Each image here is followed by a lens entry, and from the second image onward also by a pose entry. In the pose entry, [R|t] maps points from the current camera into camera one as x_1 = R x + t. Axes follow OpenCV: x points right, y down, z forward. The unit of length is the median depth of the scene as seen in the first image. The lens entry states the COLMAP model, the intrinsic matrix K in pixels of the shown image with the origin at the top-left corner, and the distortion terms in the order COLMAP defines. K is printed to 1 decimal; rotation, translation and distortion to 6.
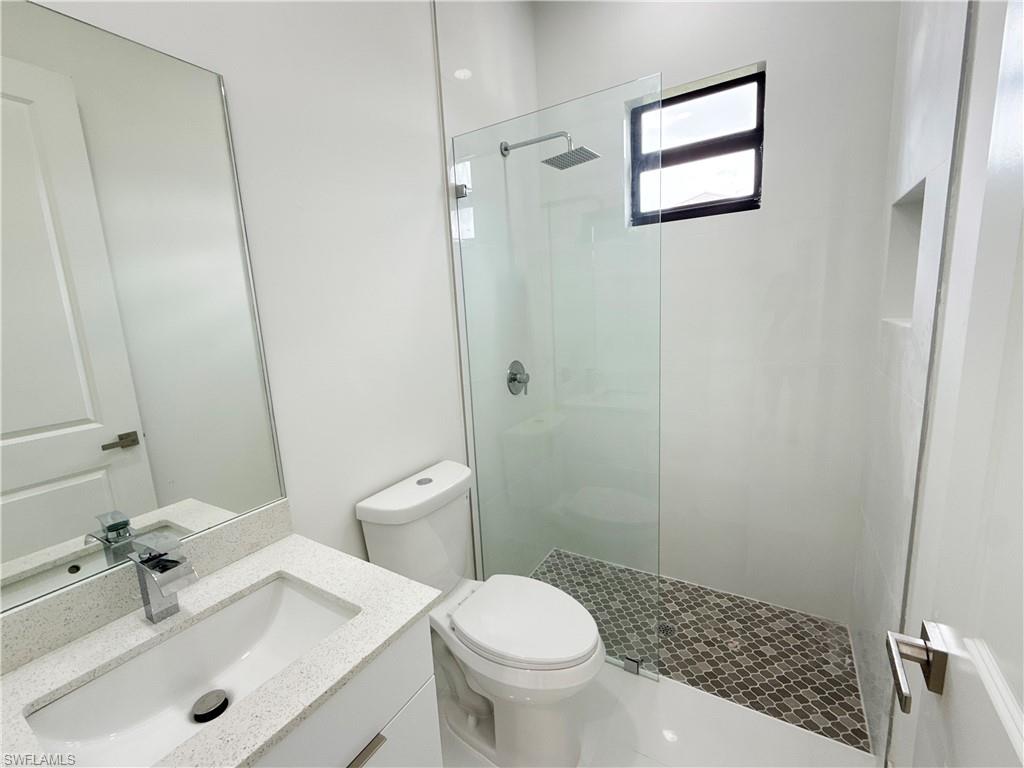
lens RADIAL K [[433.5, 0, 512.0], [0, 433.5, 384.0], [0, 0, 1]] dist [-0.010292, -0.000143]
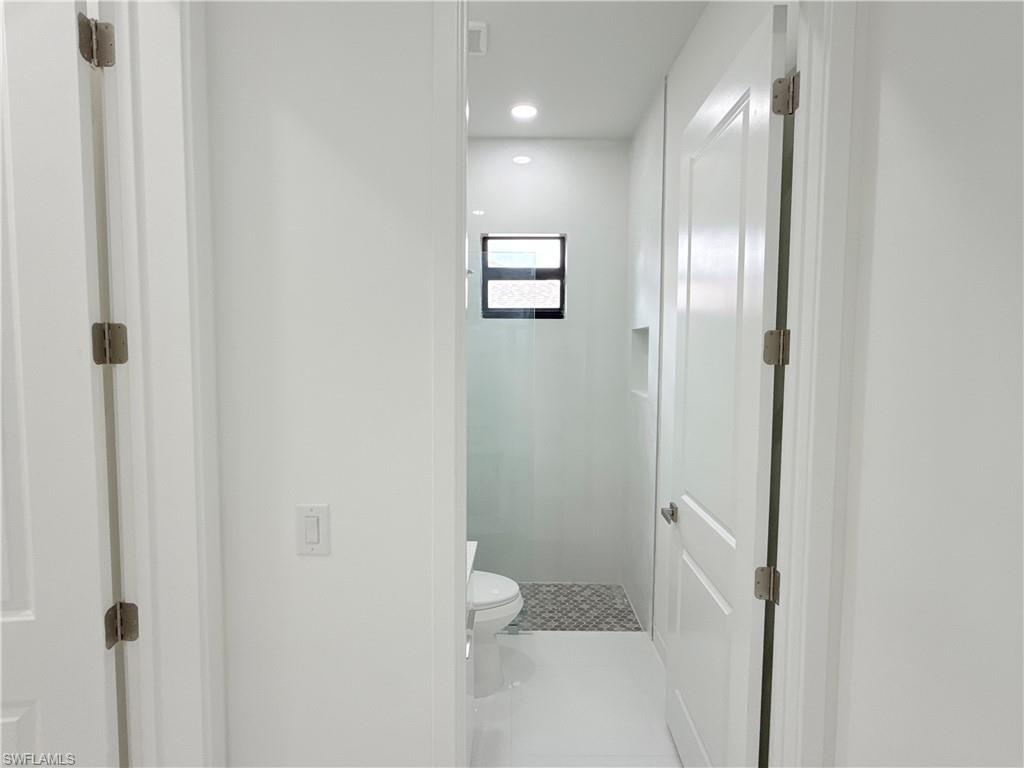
lens RADIAL K [[548.4, 0, 512.0], [0, 548.4, 384.0], [0, 0, 1]] dist [0.001219, 0.000551]
pose [[0.842649, 0.033281, 0.537433, -0.647281], [0.033943, 0.992820, -0.114700, 0.052755], [-0.537392, 0.114894, 0.835470, -0.534066]]
